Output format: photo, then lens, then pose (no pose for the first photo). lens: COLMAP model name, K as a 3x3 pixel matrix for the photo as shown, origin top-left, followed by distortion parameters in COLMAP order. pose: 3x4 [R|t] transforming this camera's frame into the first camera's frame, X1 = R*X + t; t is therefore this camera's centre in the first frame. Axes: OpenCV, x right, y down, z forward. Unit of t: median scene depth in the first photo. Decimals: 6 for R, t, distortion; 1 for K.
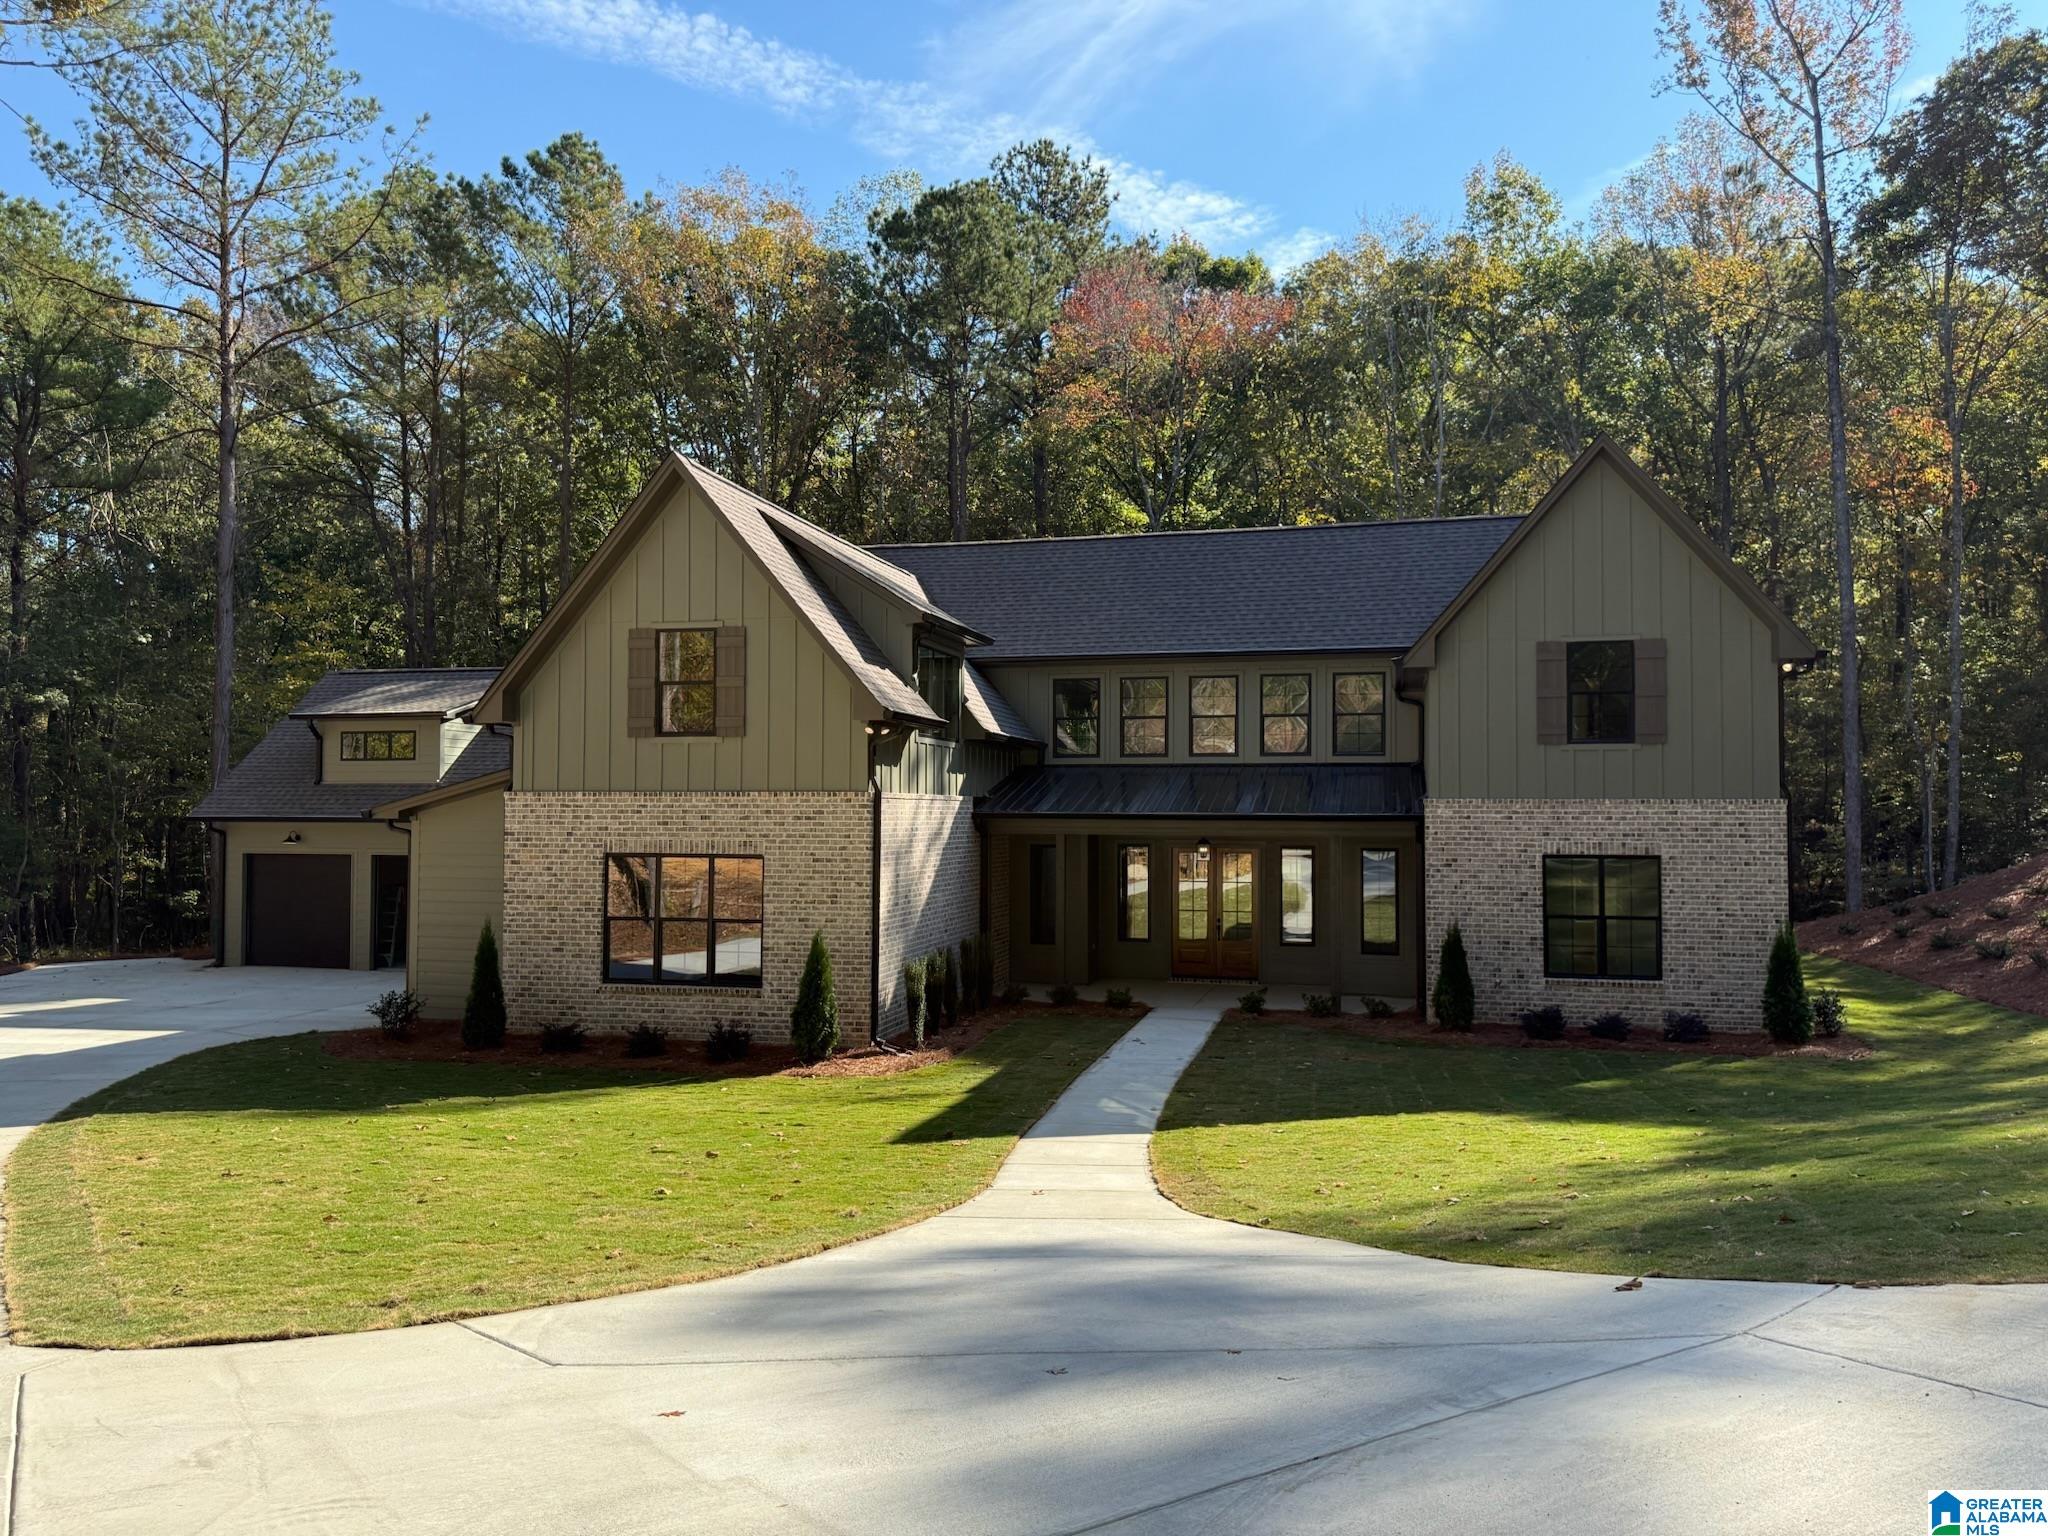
lens RADIAL K [[1429.6, 0, 1024.0], [0, 1429.6, 768.0], [0, 0, 1]] dist [0.089736, -0.138651]
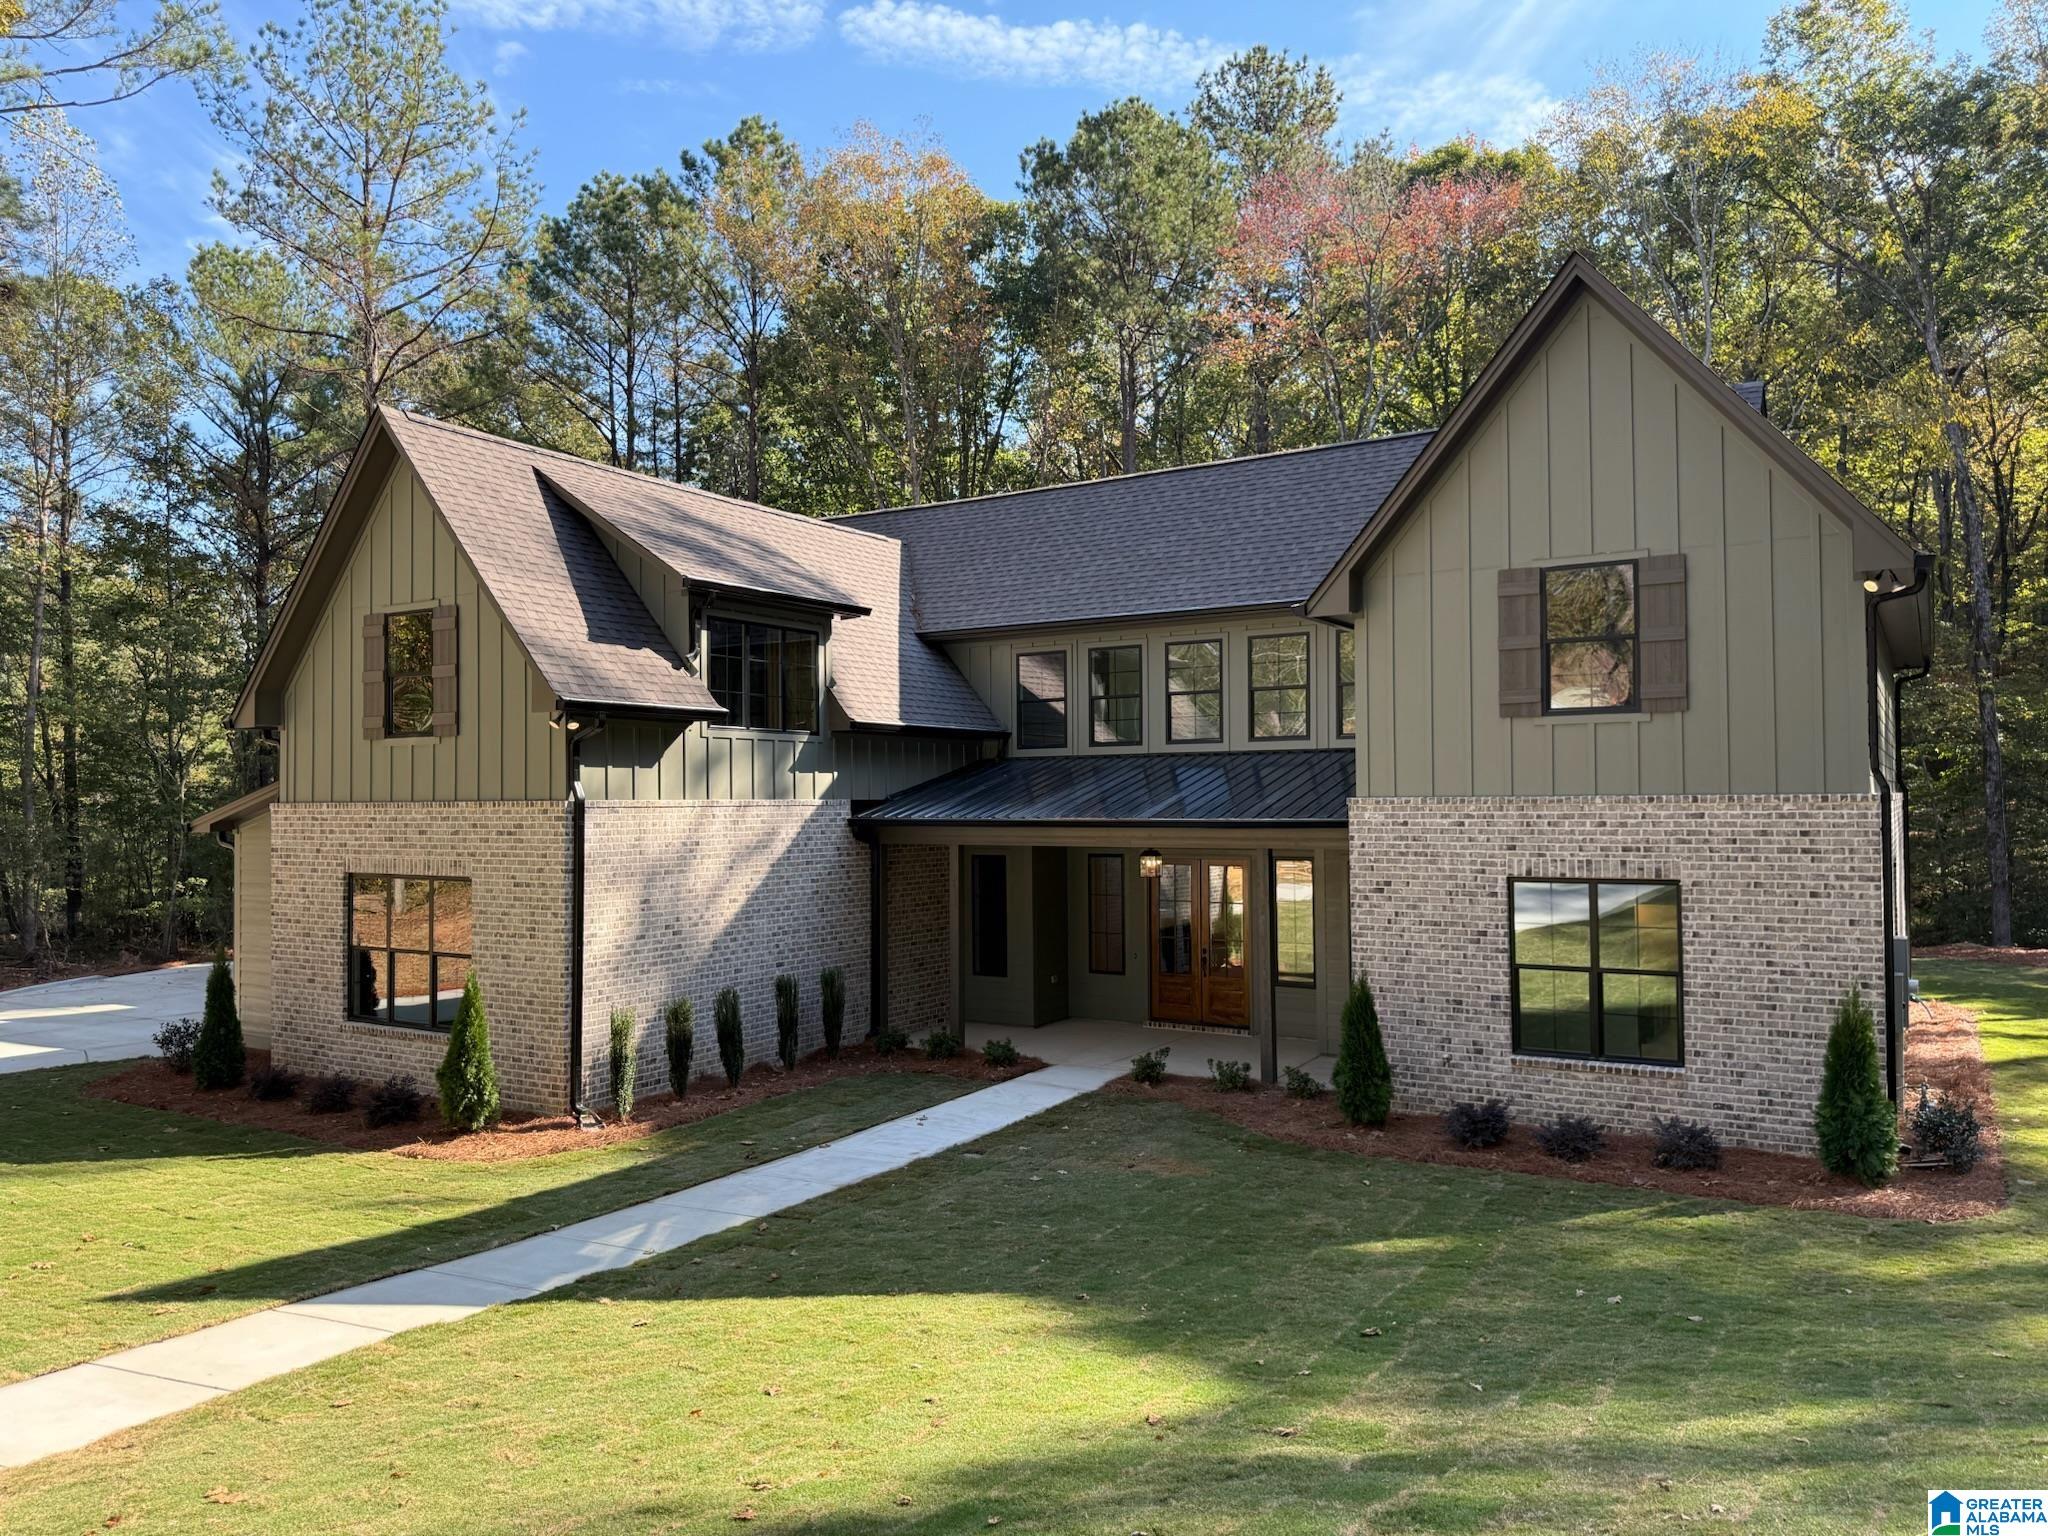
lens RADIAL K [[1429.6, 0, 1024.0], [0, 1429.6, 768.0], [0, 0, 1]] dist [0.089736, -0.138651]
pose [[0.954221, -0.017743, -0.298577, 0.345933], [0.020429, 0.999774, 0.005876, -0.001194], [0.298405, -0.011707, 0.954368, 0.270449]]
